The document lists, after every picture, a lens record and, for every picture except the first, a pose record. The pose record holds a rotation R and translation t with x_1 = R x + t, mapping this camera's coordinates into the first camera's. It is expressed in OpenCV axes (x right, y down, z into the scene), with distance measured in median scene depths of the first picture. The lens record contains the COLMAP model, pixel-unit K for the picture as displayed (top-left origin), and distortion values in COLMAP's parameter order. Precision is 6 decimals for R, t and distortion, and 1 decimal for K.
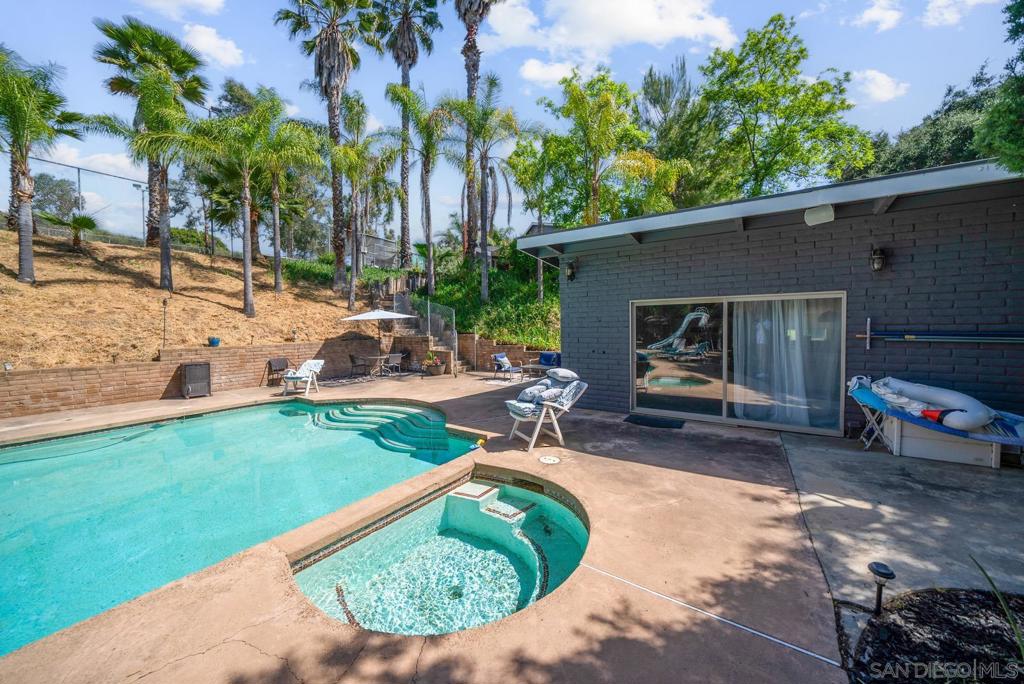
lens RADIAL K [[354.0, 0, 512.0], [0, 354.0, 342.0], [0, 0, 1]] dist [-0.037682, 0.004556]
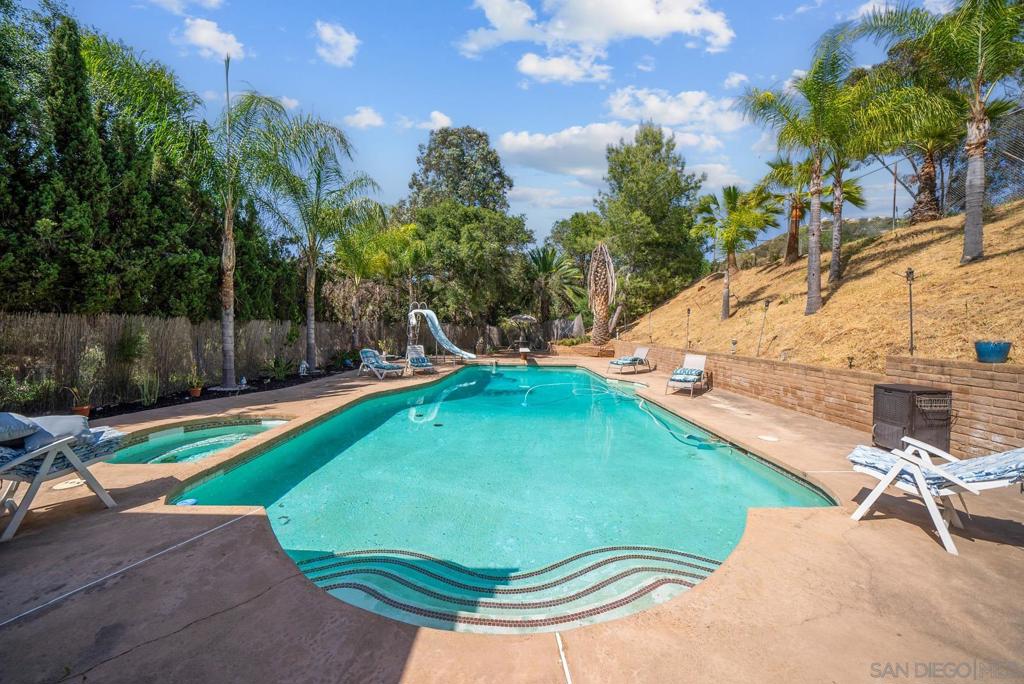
lens RADIAL K [[354.0, 0, 512.0], [0, 354.0, 342.0], [0, 0, 1]] dist [-0.037682, 0.004556]
pose [[-0.829050, 0.035329, -0.558058, -0.195311], [-0.014916, 0.996250, 0.085228, -0.050762], [0.558976, 0.078982, -0.825414, 1.368315]]
